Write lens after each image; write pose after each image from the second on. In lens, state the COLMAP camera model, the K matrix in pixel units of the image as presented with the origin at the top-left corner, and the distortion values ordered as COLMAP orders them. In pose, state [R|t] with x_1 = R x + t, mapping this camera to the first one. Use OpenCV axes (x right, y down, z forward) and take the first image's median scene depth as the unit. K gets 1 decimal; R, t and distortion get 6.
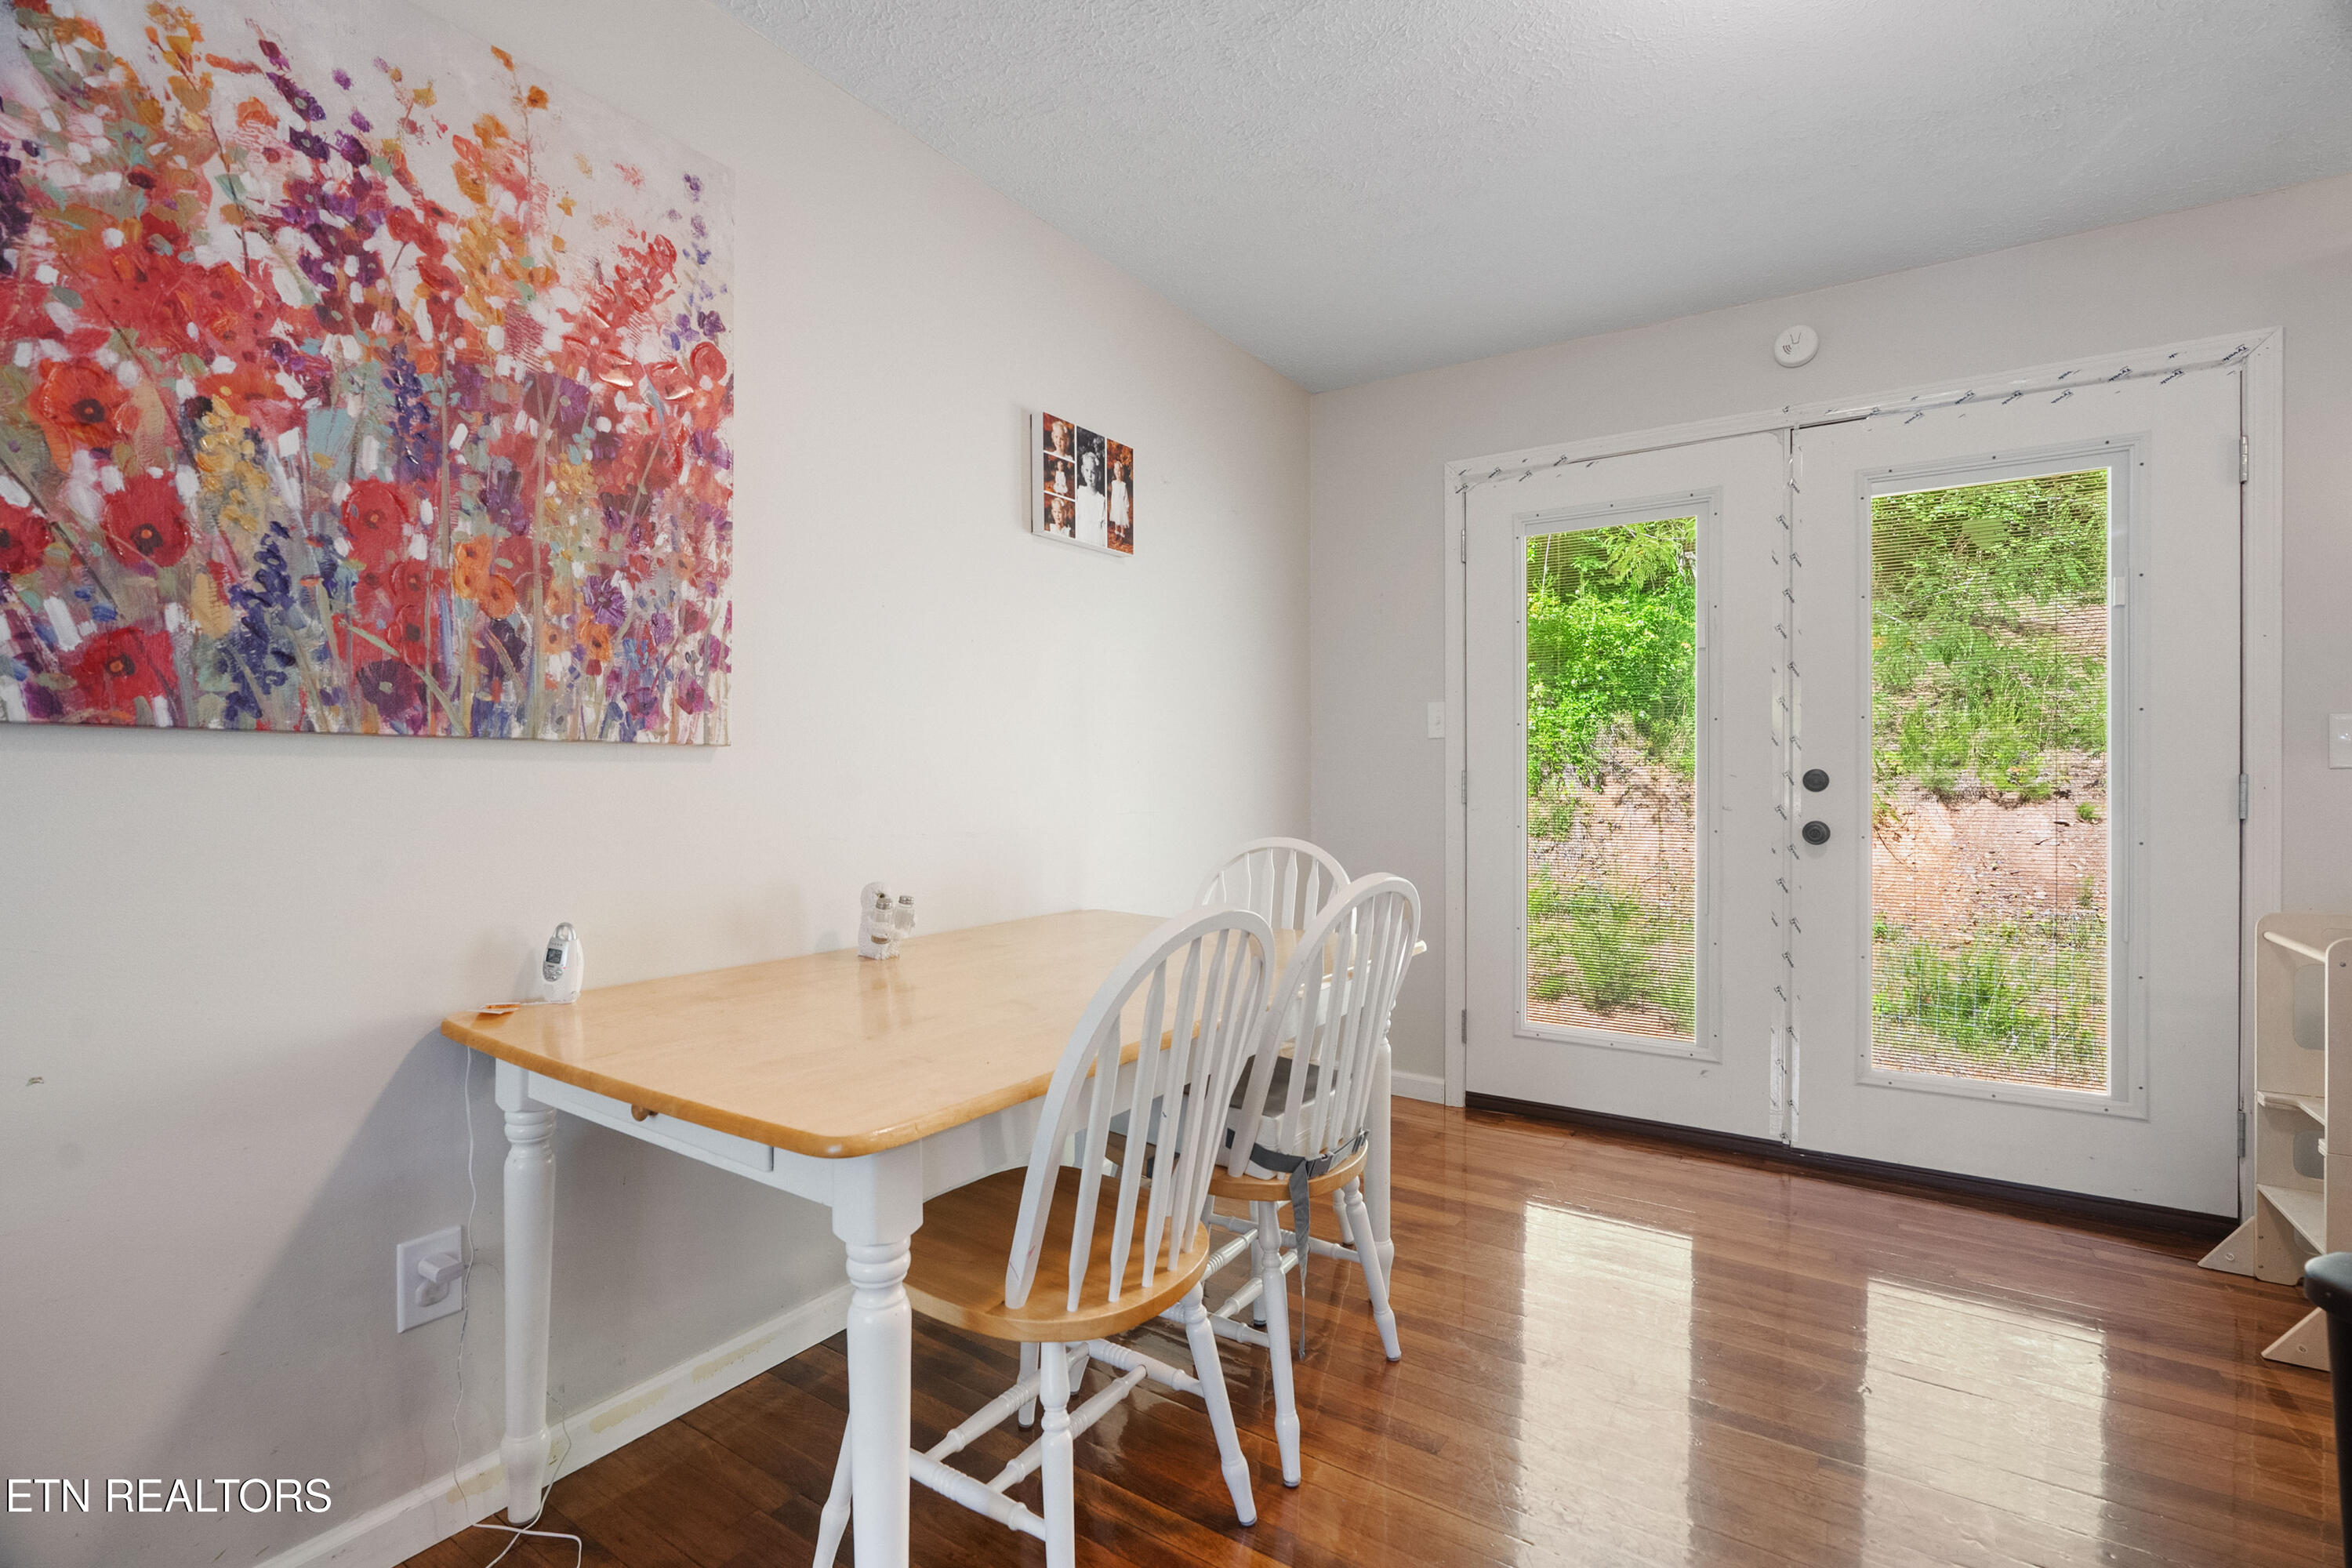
lens RADIAL K [[1070.1, 0, 1179.6], [0, 1070.1, 778.4], [0, 0, 1]] dist [-0.002867, 0.000258]
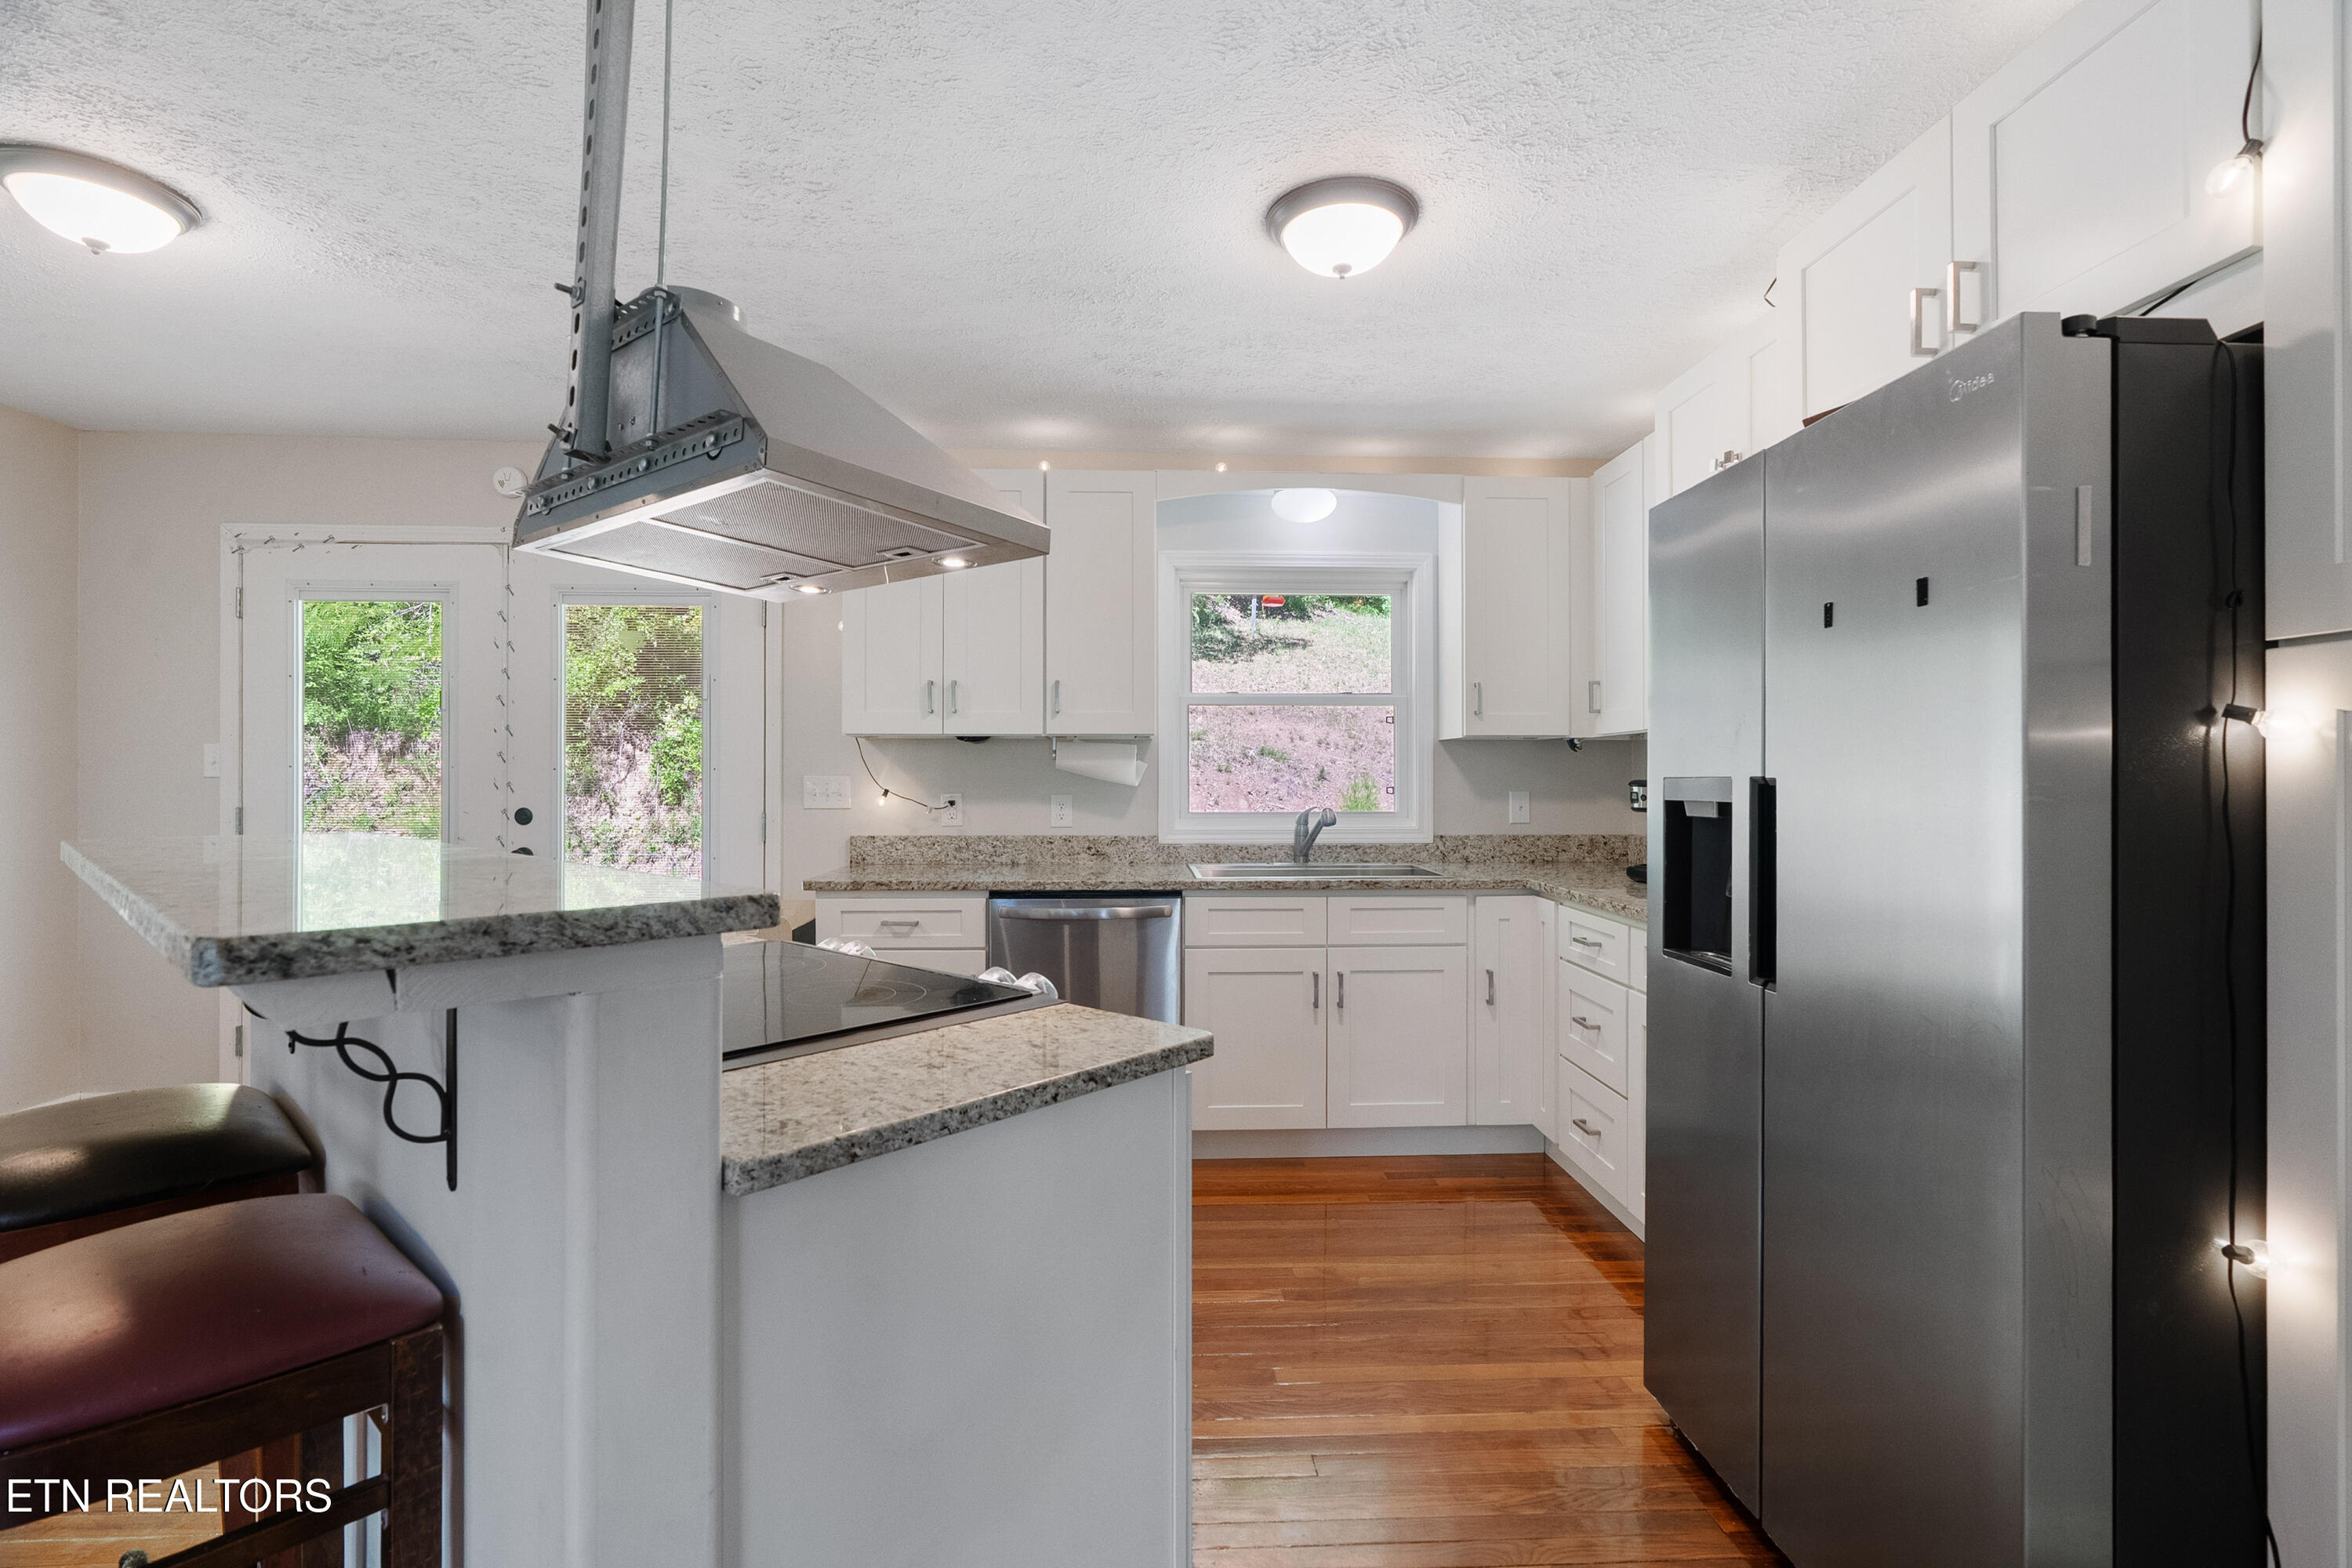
lens RADIAL K [[1070.1, 0, 1179.6], [0, 1070.1, 778.4], [0, 0, 1]] dist [-0.002867, 0.000258]
pose [[0.809081, 0.003279, 0.587688, 0.414063], [-0.003061, 0.999994, -0.001365, -0.039396], [-0.587689, -0.000695, 0.809086, -0.464957]]
